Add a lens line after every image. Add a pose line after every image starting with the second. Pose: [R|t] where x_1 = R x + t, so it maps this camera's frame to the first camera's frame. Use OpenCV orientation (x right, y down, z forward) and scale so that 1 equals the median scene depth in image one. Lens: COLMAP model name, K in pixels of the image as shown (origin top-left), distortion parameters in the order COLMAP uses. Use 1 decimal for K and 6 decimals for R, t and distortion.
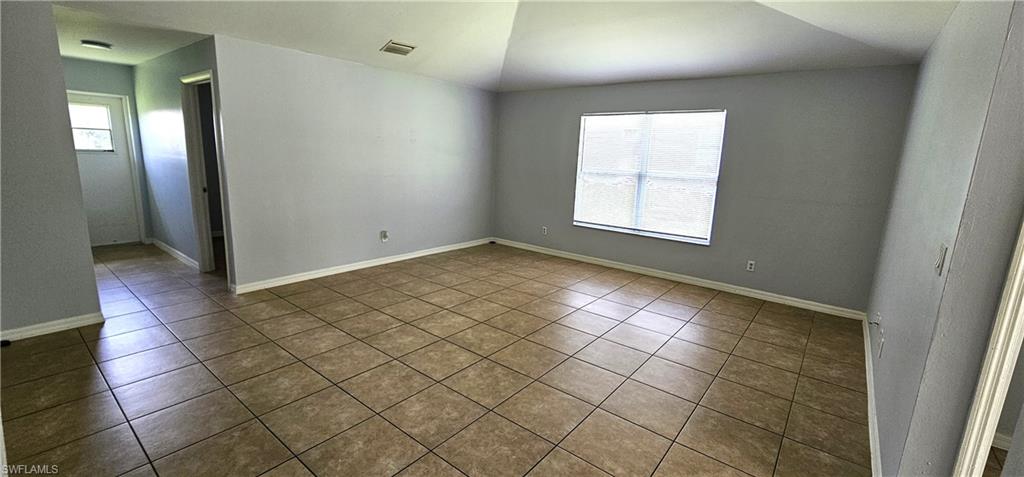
lens RADIAL K [[422.3, 0, 512.0], [0, 422.3, 238.5], [0, 0, 1]] dist [-0.002730, -0.000207]
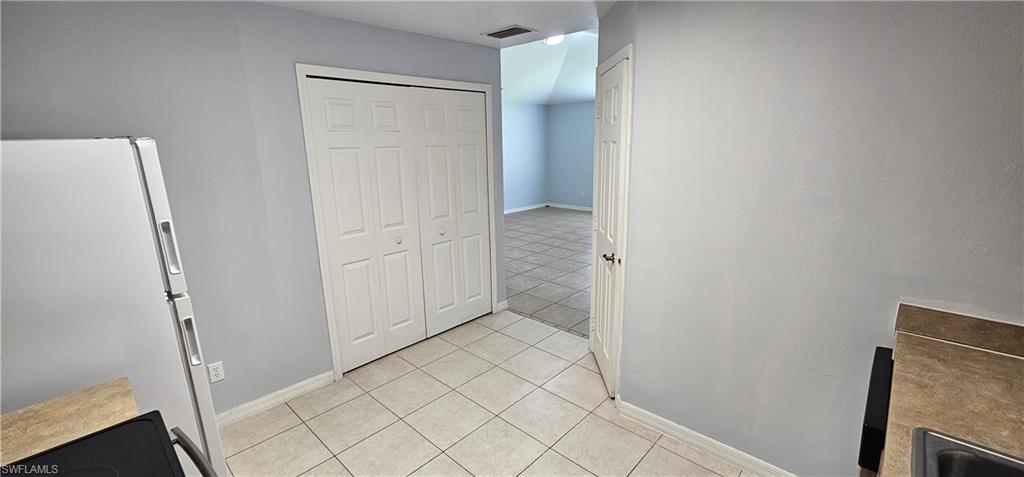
lens RADIAL K [[422.3, 0, 512.0], [0, 422.3, 238.5], [0, 0, 1]] dist [-0.002730, -0.000207]
pose [[0.994860, -0.044142, -0.091133, -0.052342], [0.046814, 0.998528, 0.027392, 0.099869], [0.089790, -0.031518, 0.995462, -0.640488]]
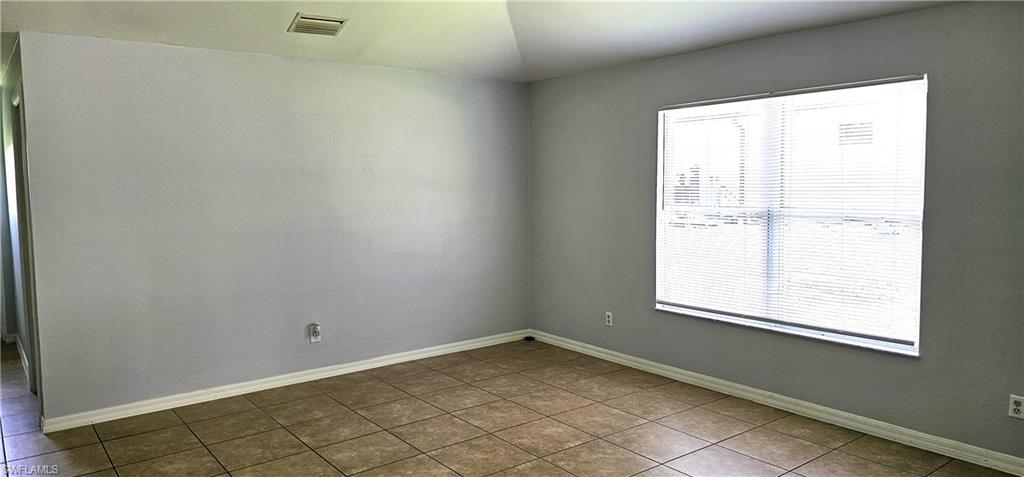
lens RADIAL K [[686.1, 0, 512.0], [0, 686.1, 238.5], [0, 0, 1]] dist [0.041250, -0.003539]
pose [[0.970073, -0.029989, -0.240955, 0.209266], [0.002799, 0.993659, -0.112399, -0.027767], [0.242798, 0.108361, 0.964006, 0.123580]]
